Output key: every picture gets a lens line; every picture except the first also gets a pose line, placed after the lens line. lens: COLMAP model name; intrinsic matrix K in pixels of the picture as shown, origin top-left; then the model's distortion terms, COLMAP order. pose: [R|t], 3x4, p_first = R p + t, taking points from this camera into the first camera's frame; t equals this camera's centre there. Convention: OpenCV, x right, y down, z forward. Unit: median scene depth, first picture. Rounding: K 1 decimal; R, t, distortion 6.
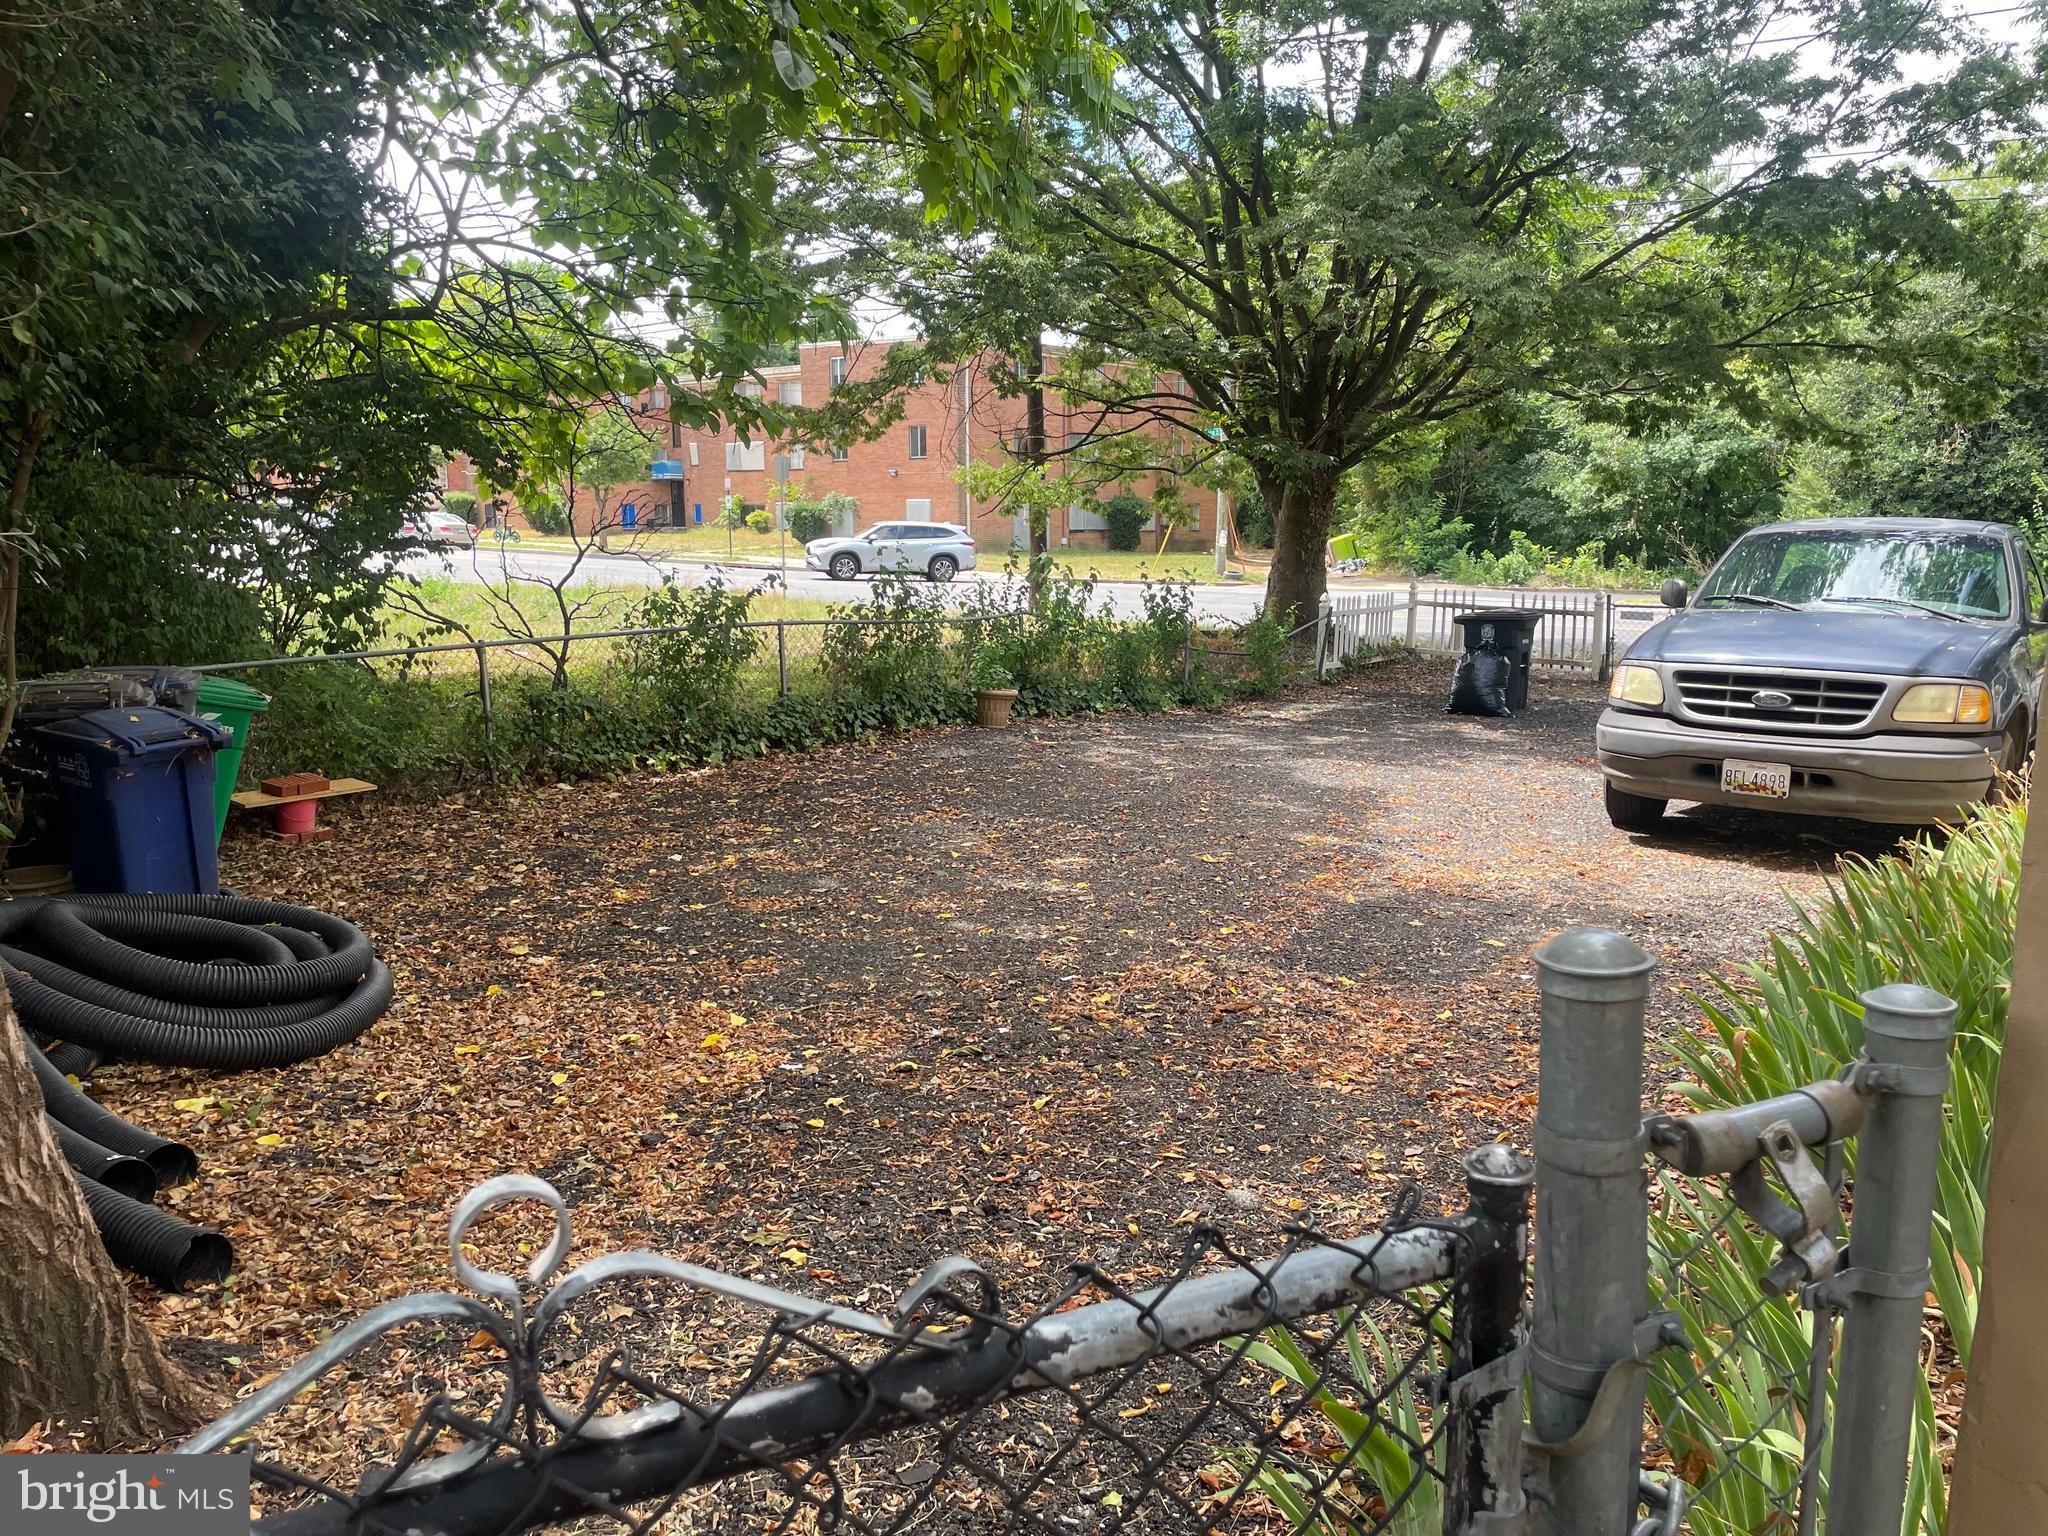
lens RADIAL K [[1528.5, 0, 1016.4], [0, 1528.5, 785.4], [0, 0, 1]] dist [0.032679, -0.008284]
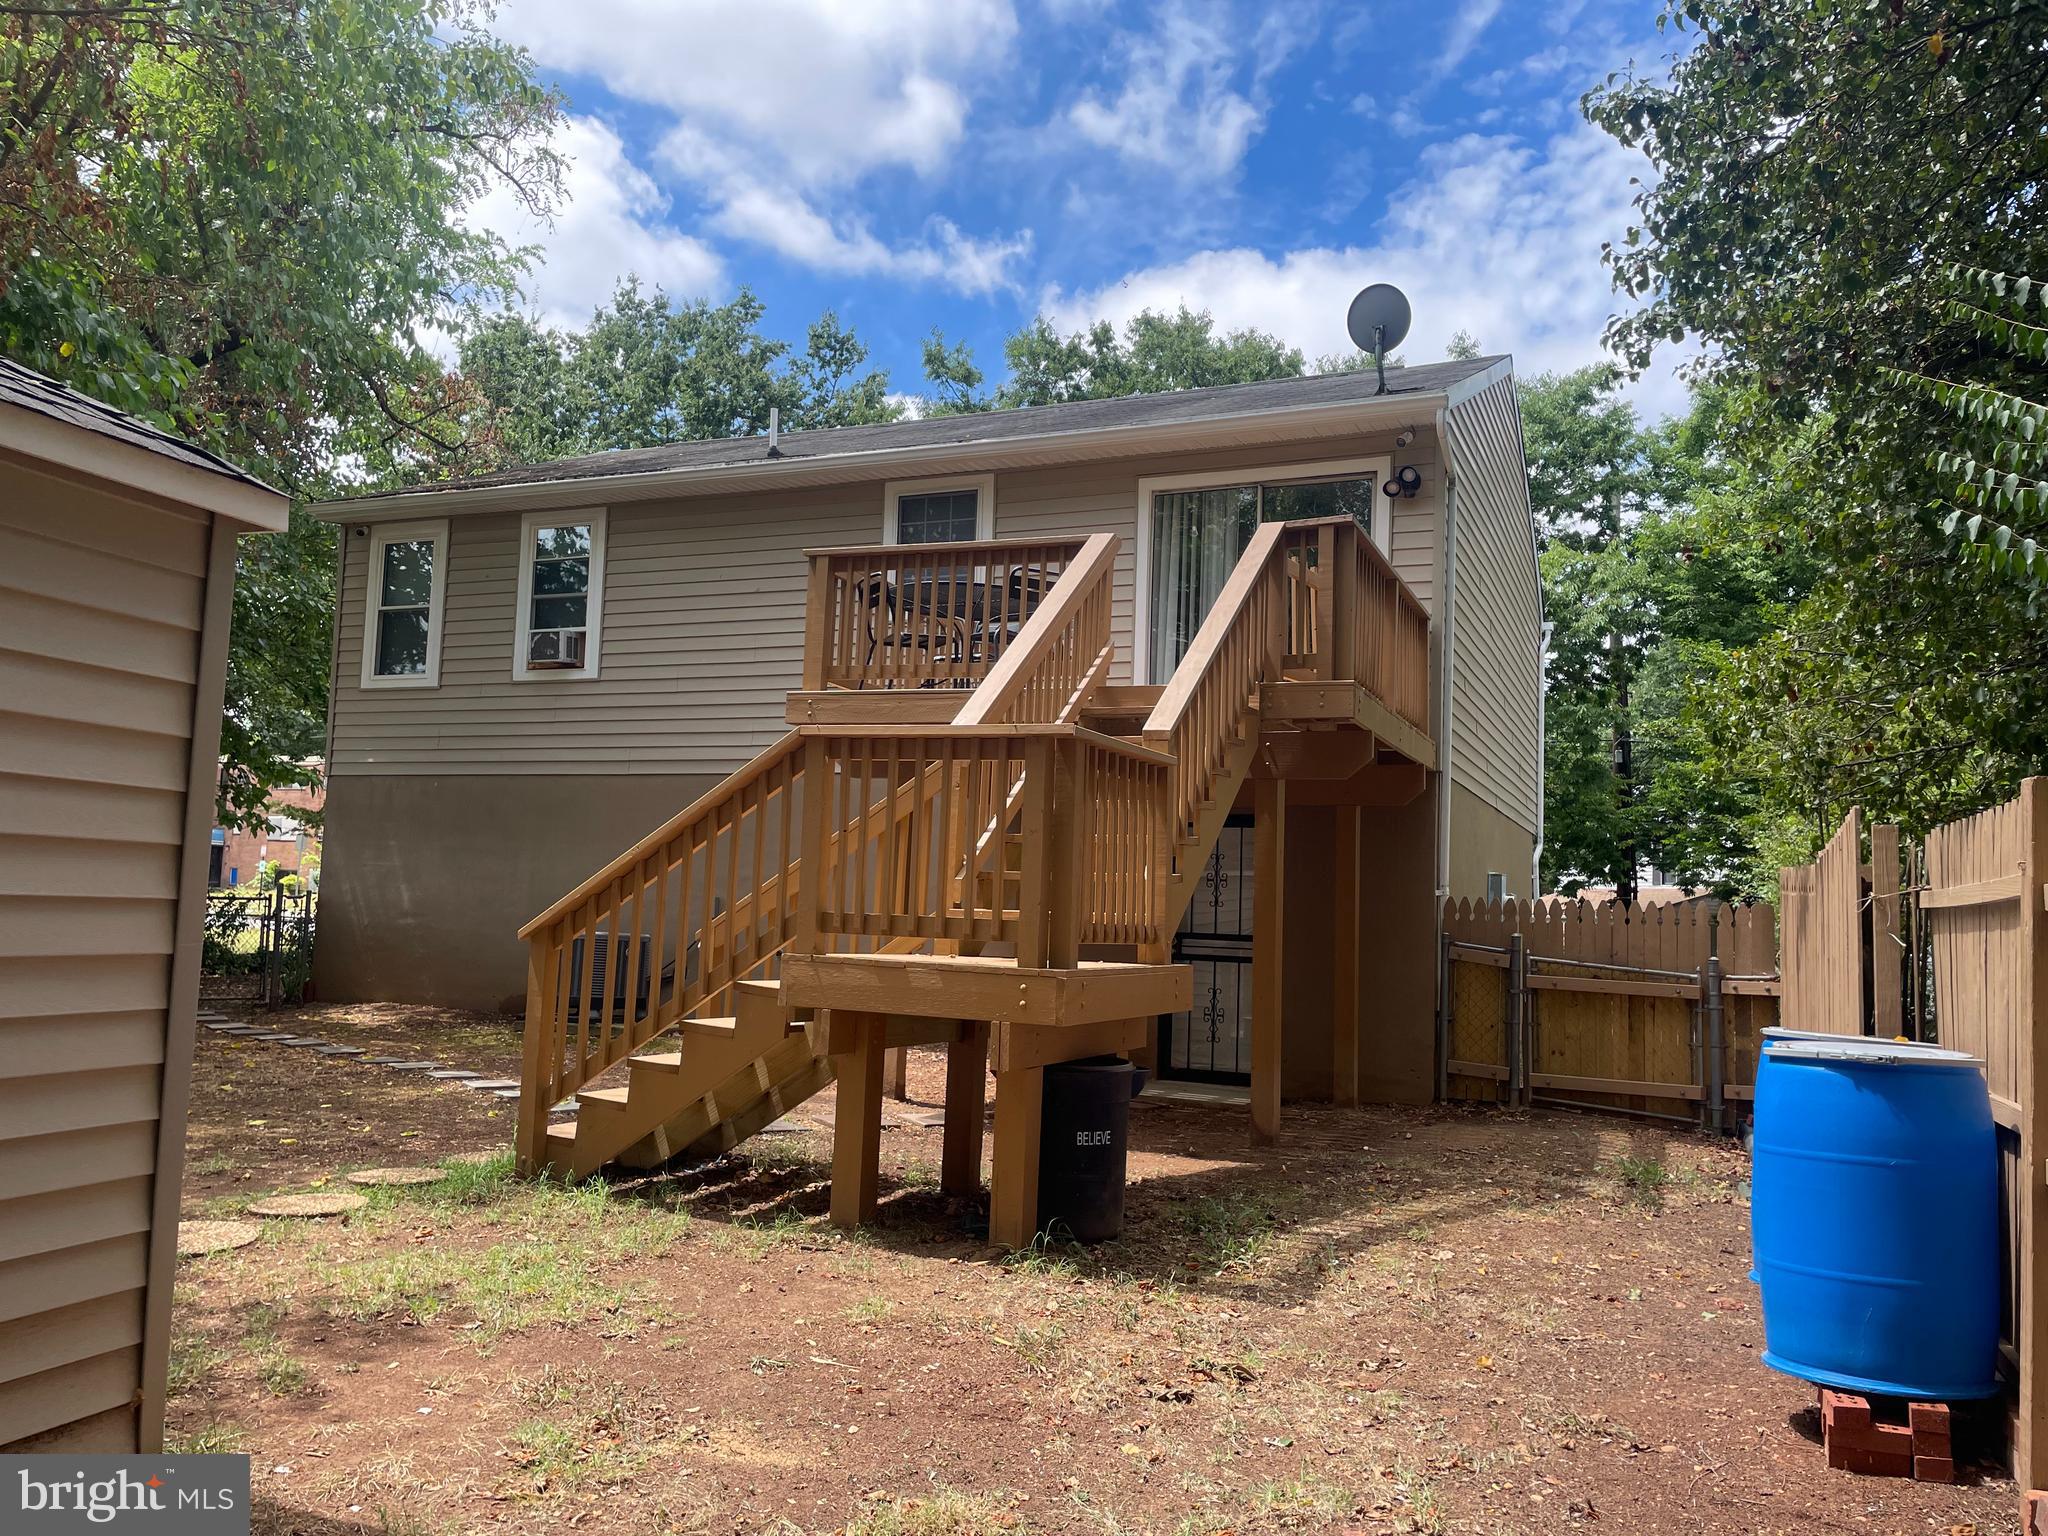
lens RADIAL K [[1528.5, 0, 1022.5], [0, 1528.5, 786.5], [0, 0, 1]] dist [0.032679, -0.008284]
pose [[0.963086, 0.062116, 0.261930, 0.237309], [0.005279, 0.968469, -0.249080, 0.210364], [-0.269142, 0.241268, 0.932391, -1.086413]]
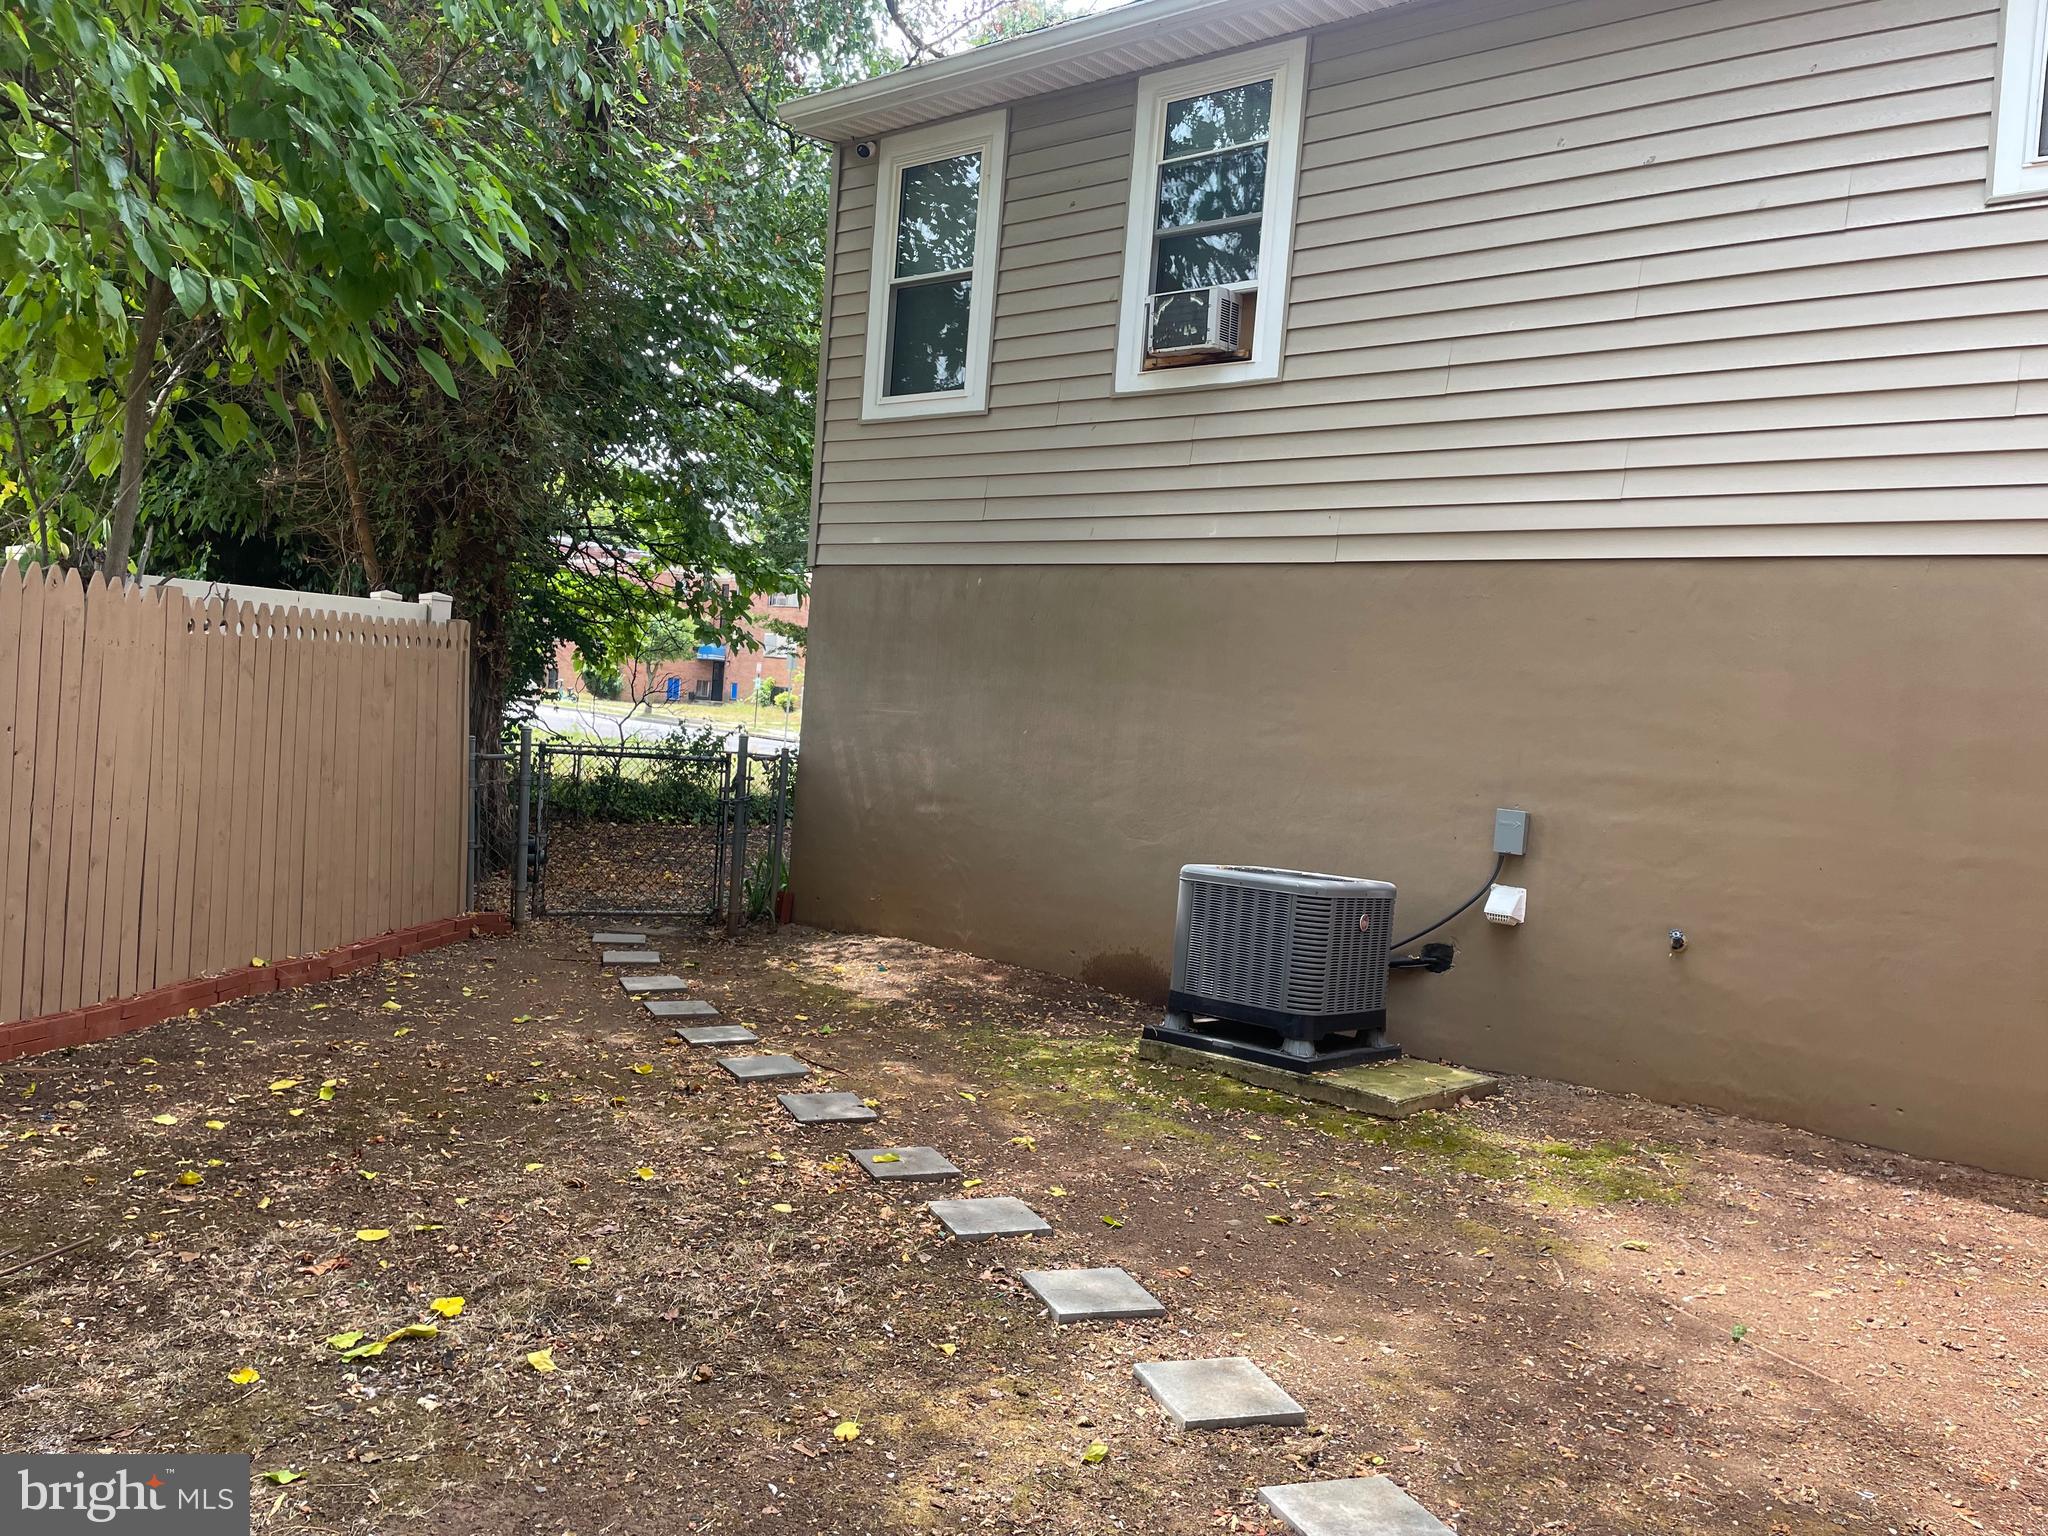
lens RADIAL K [[1528.5, 0, 1037.9], [0, 1528.5, 762.5], [0, 0, 1]] dist [0.032679, -0.008284]
pose [[0.996473, 0.083380, -0.009494, 0.161161], [-0.083875, 0.985905, -0.144765, 0.104393], [-0.002710, 0.145051, 0.989420, -0.595937]]
